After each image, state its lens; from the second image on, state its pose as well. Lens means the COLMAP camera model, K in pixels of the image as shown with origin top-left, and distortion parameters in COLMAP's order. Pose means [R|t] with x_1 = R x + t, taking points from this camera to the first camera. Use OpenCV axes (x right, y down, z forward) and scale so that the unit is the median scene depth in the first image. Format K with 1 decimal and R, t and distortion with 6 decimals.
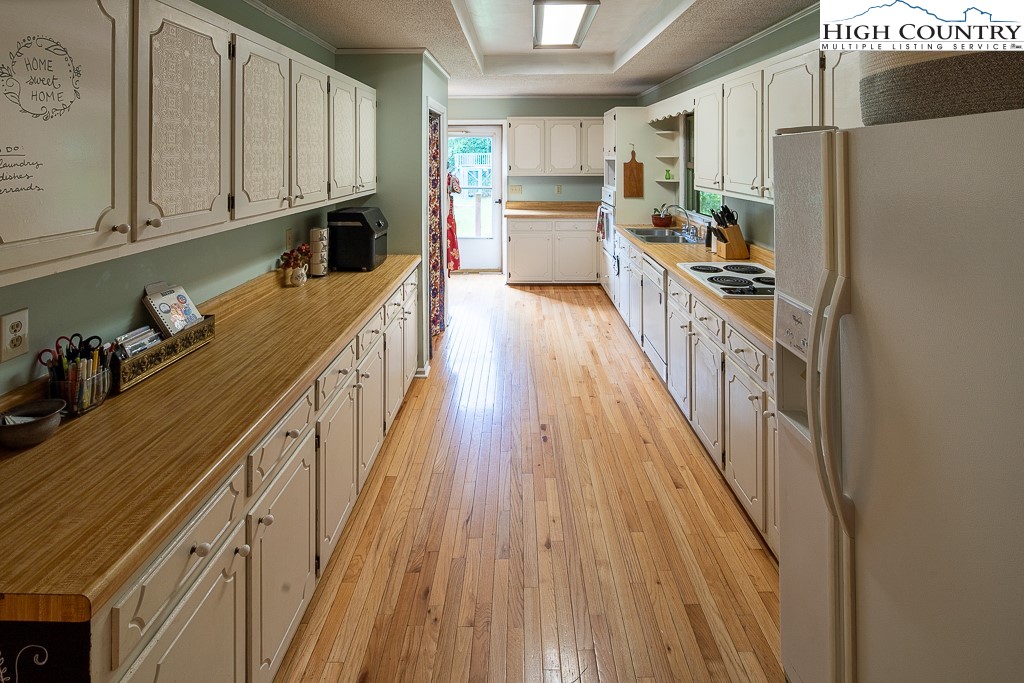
lens RADIAL K [[504.0, 0, 521.2], [0, 504.0, 154.3], [0, 0, 1]] dist [-0.002003, -0.001643]
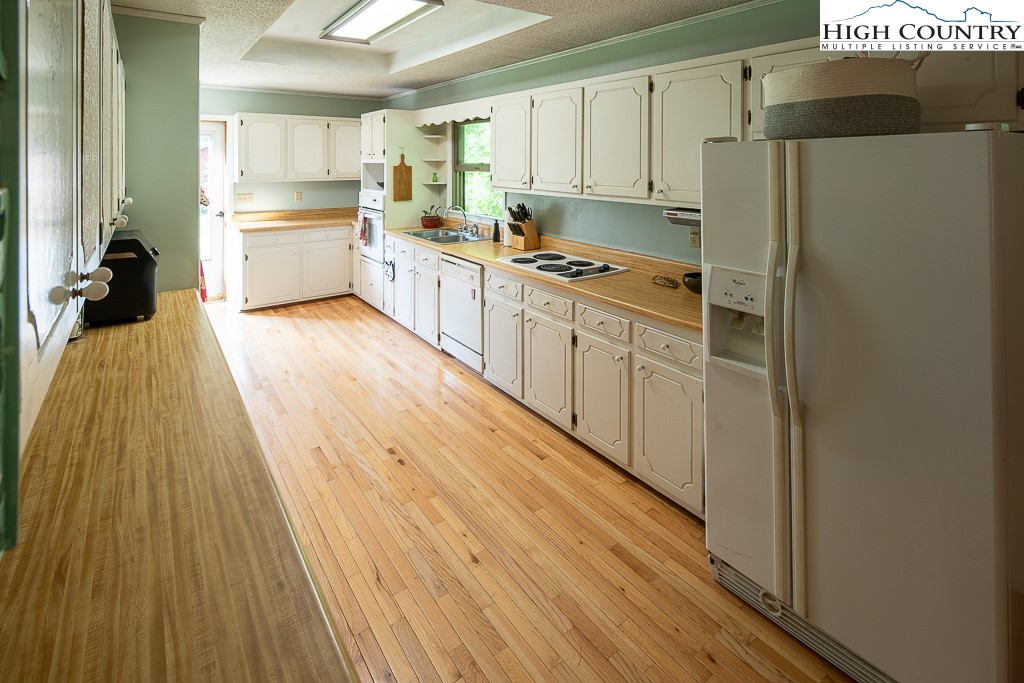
lens RADIAL K [[498.9, 0, 510.8], [0, 498.9, 161.7], [0, 0, 1]] dist [-0.000076, -0.000784]
pose [[0.807676, -0.000917, 0.589626, -0.304159], [-0.003362, 0.999975, 0.006161, 0.001798], [-0.589617, -0.006959, 0.807653, 0.124861]]
